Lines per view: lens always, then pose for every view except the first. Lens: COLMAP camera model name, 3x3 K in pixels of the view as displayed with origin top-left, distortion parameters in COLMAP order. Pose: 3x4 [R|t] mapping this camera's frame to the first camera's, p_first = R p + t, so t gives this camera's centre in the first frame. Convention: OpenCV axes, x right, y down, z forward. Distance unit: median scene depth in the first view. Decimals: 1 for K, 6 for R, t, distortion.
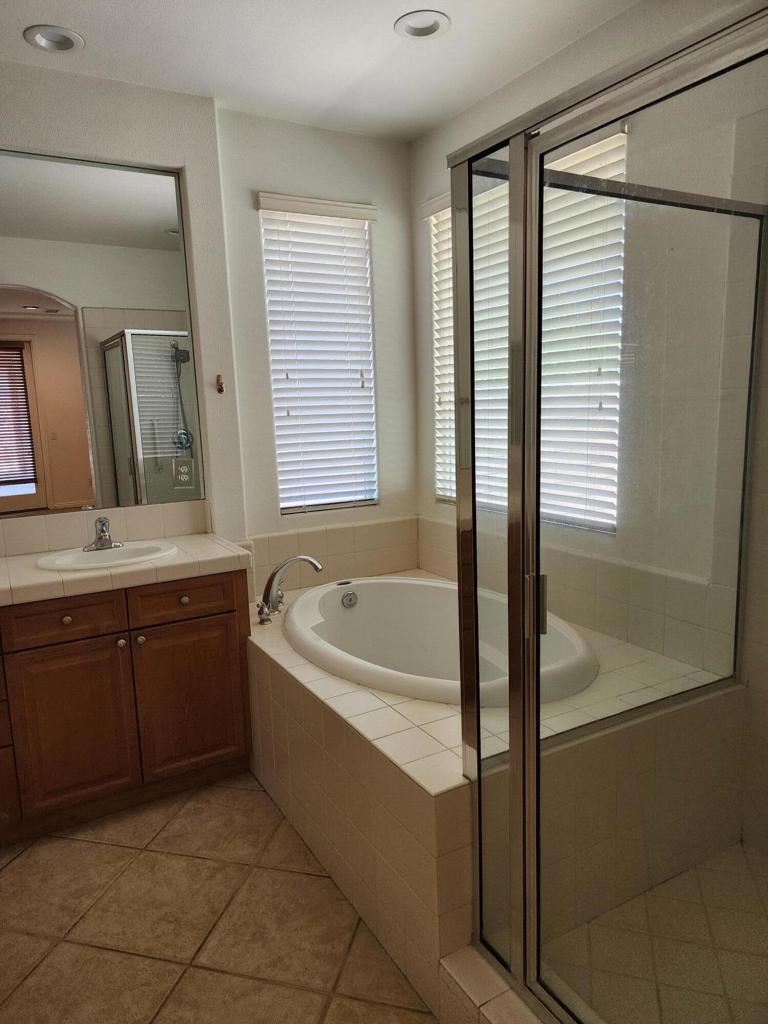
lens RADIAL K [[687.5, 0, 384.0], [0, 687.5, 512.0], [0, 0, 1]] dist [0.020898, -0.002746]
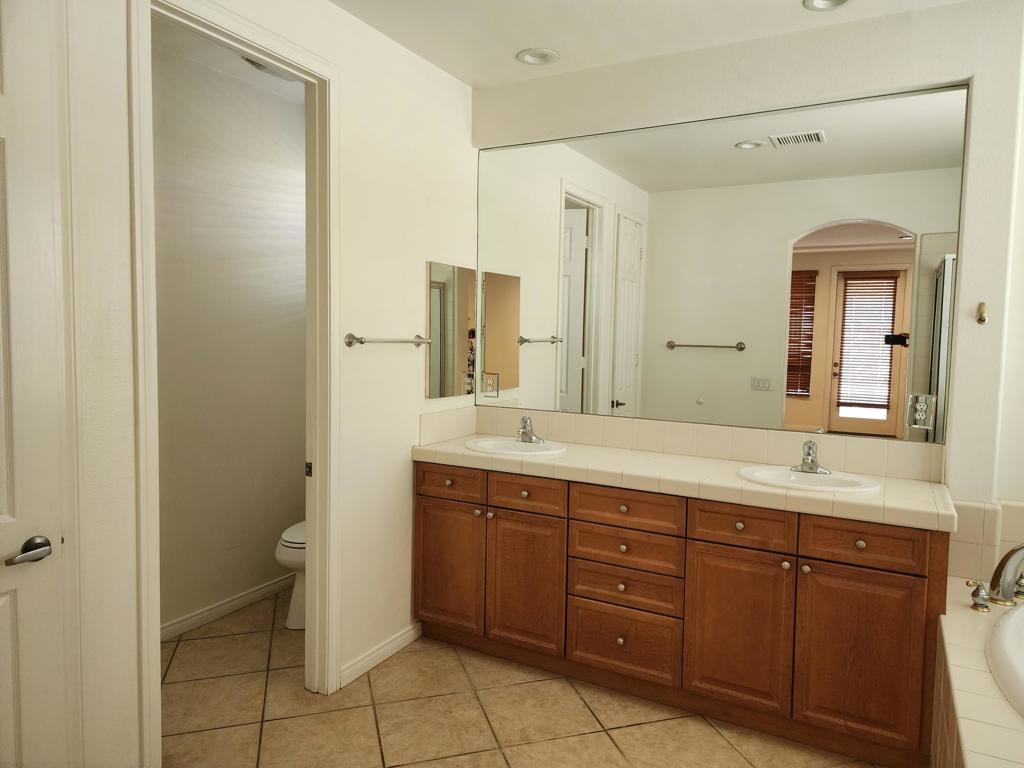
lens RADIAL K [[678.4, 0, 513.0], [0, 678.4, 369.4], [0, 0, 1]] dist [0.006702, 0.001258]
pose [[0.517437, 0.089866, -0.850990, 0.211893], [-0.173067, 0.984909, -0.001224, -0.019313], [0.838038, 0.147912, 0.525181, 0.097768]]
